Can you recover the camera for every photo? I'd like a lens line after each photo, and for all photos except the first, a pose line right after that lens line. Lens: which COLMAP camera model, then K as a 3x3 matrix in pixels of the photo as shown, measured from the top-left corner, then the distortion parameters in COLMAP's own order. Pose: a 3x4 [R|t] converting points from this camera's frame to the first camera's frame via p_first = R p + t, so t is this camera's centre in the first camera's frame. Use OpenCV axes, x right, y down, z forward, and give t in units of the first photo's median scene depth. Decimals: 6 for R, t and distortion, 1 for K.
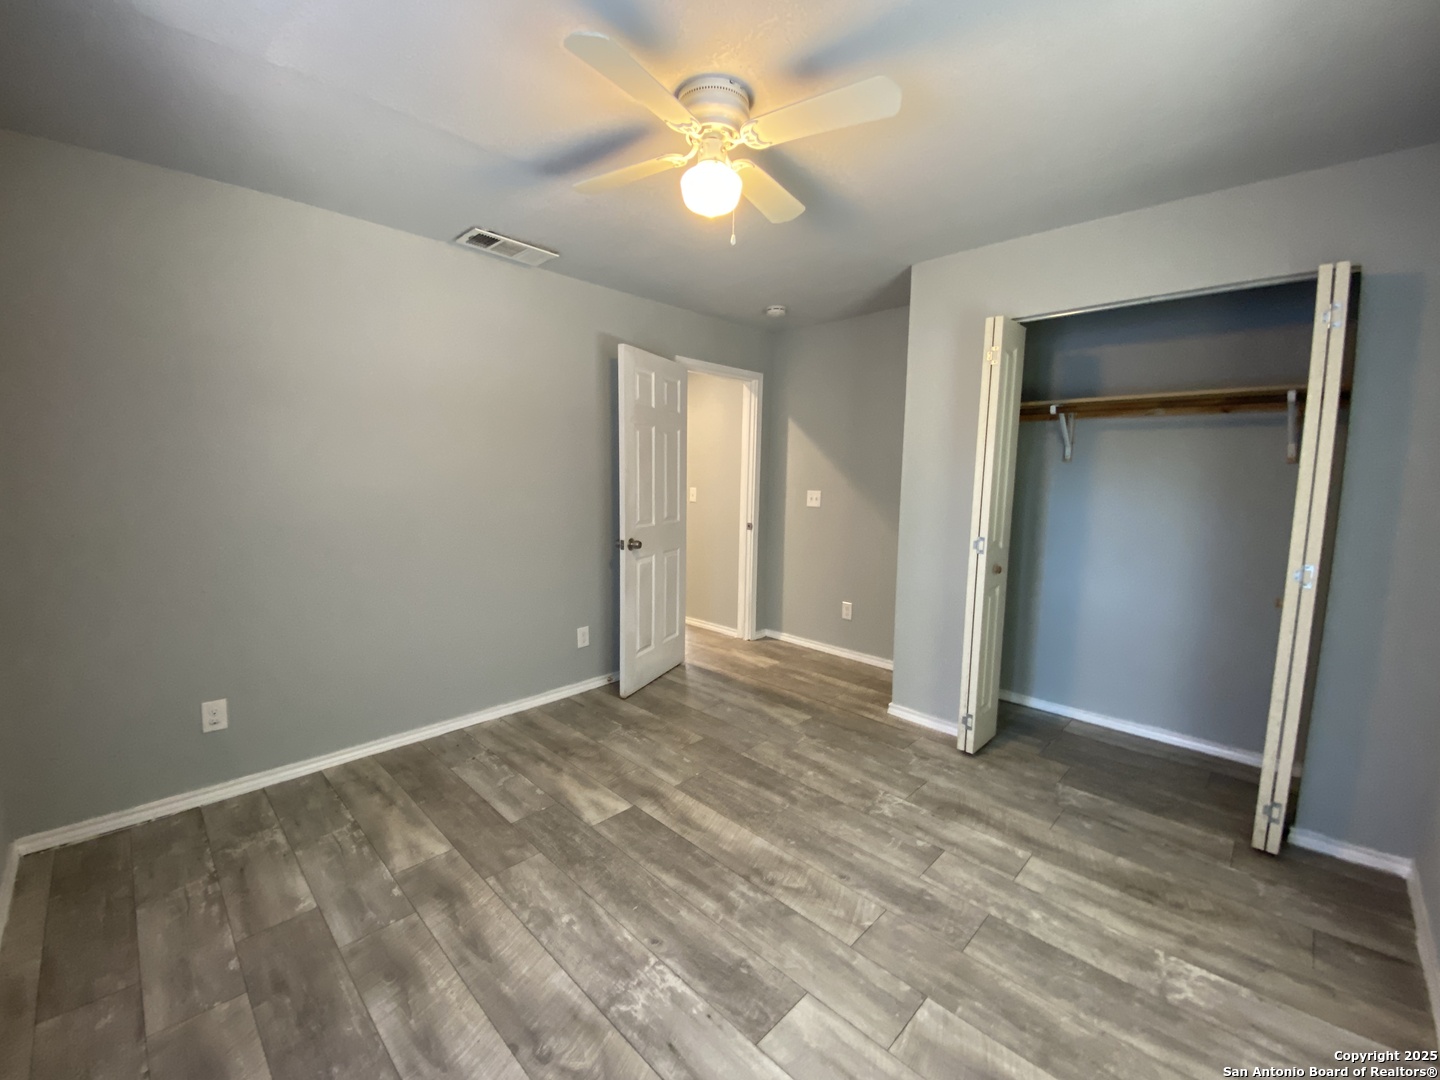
lens RADIAL K [[589.6, 0, 715.1], [0, 589.6, 537.5], [0, 0, 1]] dist [0.001872, -0.014736]
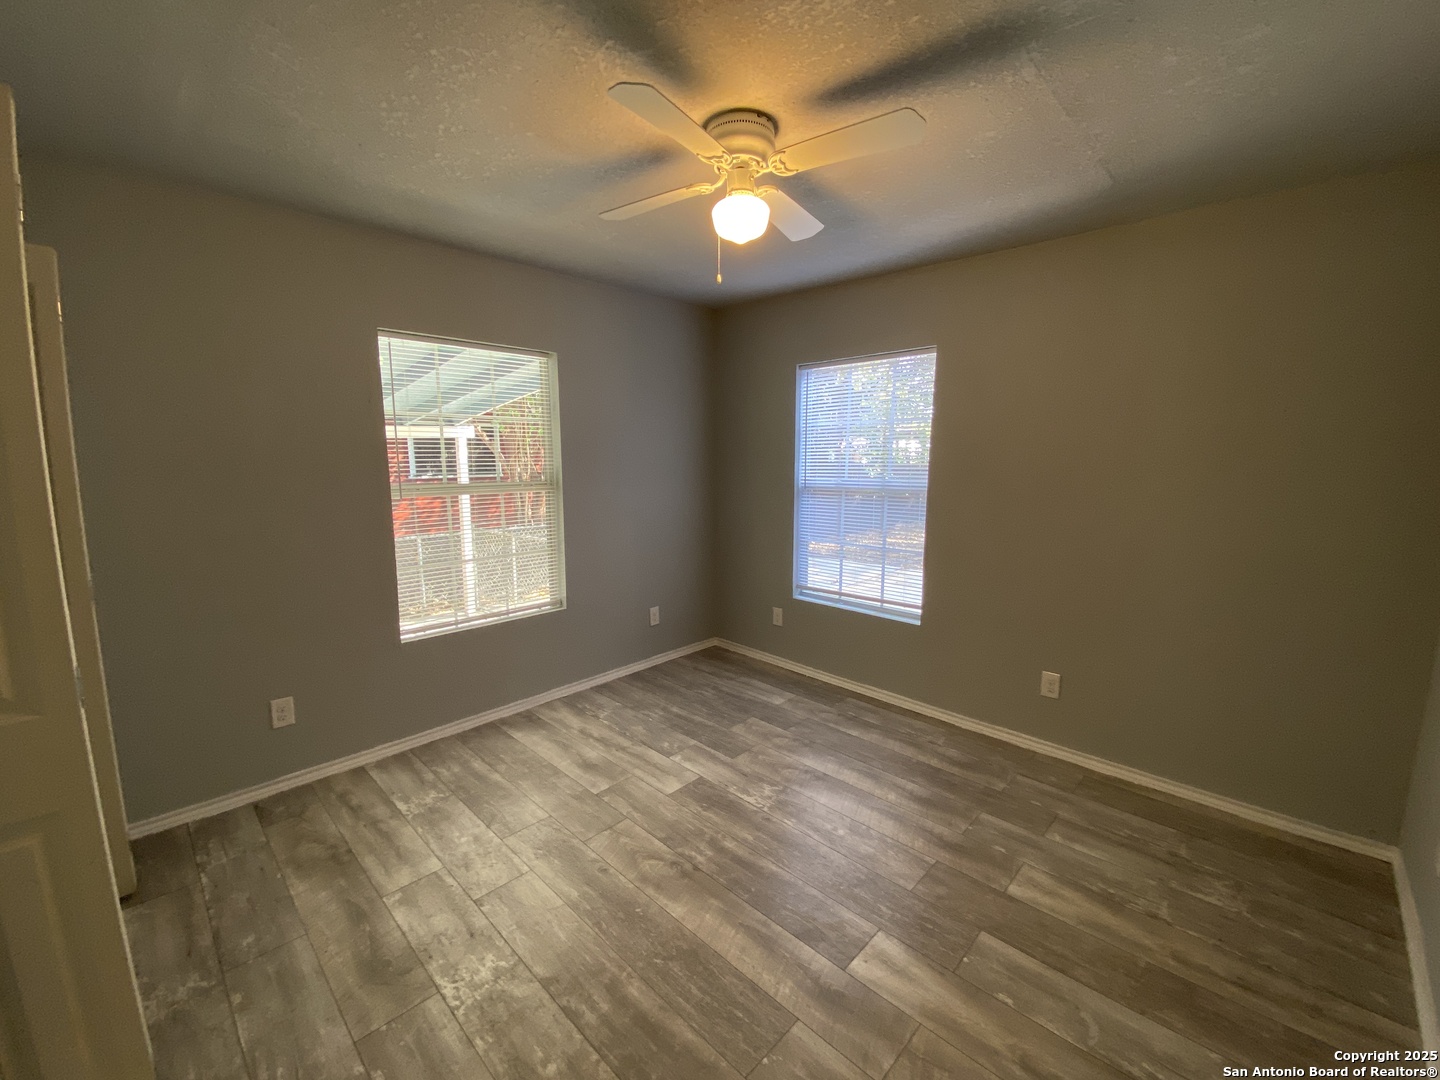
lens RADIAL K [[589.6, 0, 715.1], [0, 589.6, 537.5], [0, 0, 1]] dist [0.001872, -0.014736]
pose [[-0.999884, -0.012230, -0.009119, 0.037050], [-0.014098, 0.969134, 0.246132, -0.264656], [0.005828, 0.246232, -0.969193, 1.921252]]
